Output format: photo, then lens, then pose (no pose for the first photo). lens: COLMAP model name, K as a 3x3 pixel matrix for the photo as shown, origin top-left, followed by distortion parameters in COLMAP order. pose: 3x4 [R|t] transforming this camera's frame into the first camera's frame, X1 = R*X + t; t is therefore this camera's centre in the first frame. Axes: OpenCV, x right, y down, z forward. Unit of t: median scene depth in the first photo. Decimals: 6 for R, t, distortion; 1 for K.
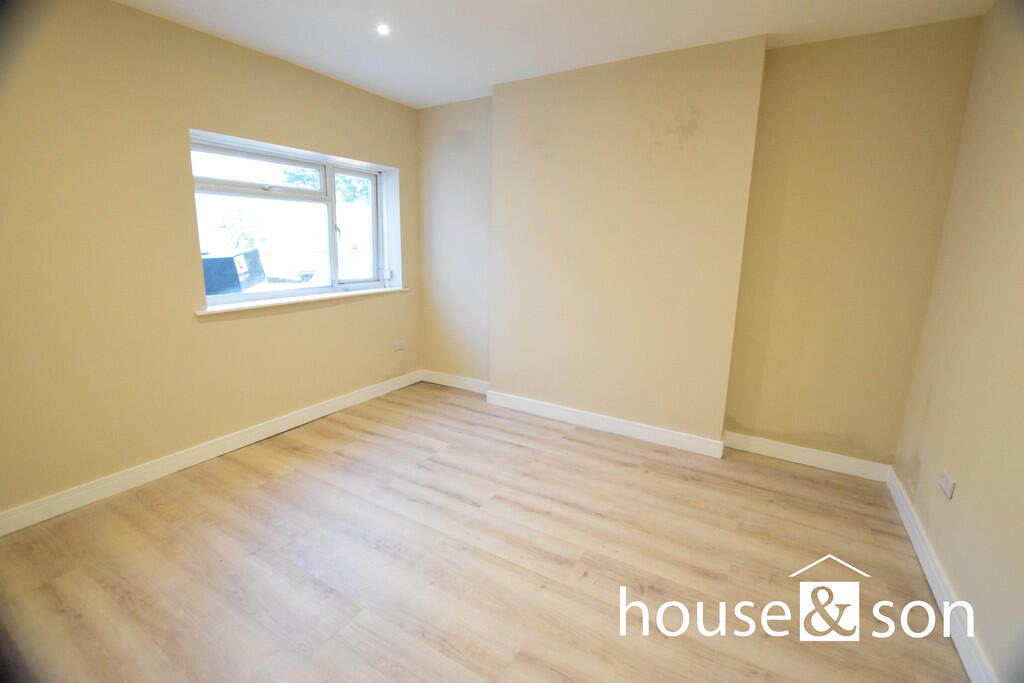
lens RADIAL K [[453.6, 0, 507.4], [0, 453.6, 339.8], [0, 0, 1]] dist [-0.030395, 0.002712]
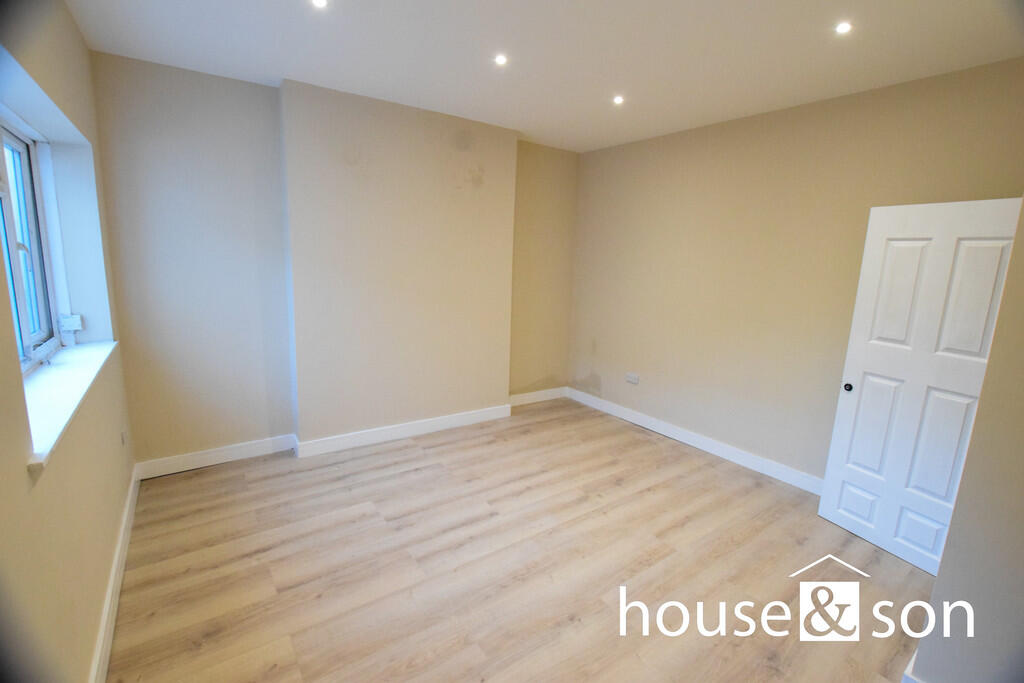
lens RADIAL K [[453.6, 0, 508.1], [0, 453.6, 340.0], [0, 0, 1]] dist [-0.030395, 0.002712]
pose [[0.391602, -0.165811, 0.905072, -0.854368], [0.163720, 0.980490, 0.108790, -0.141180], [-0.905452, 0.105576, 0.411108, 0.417982]]
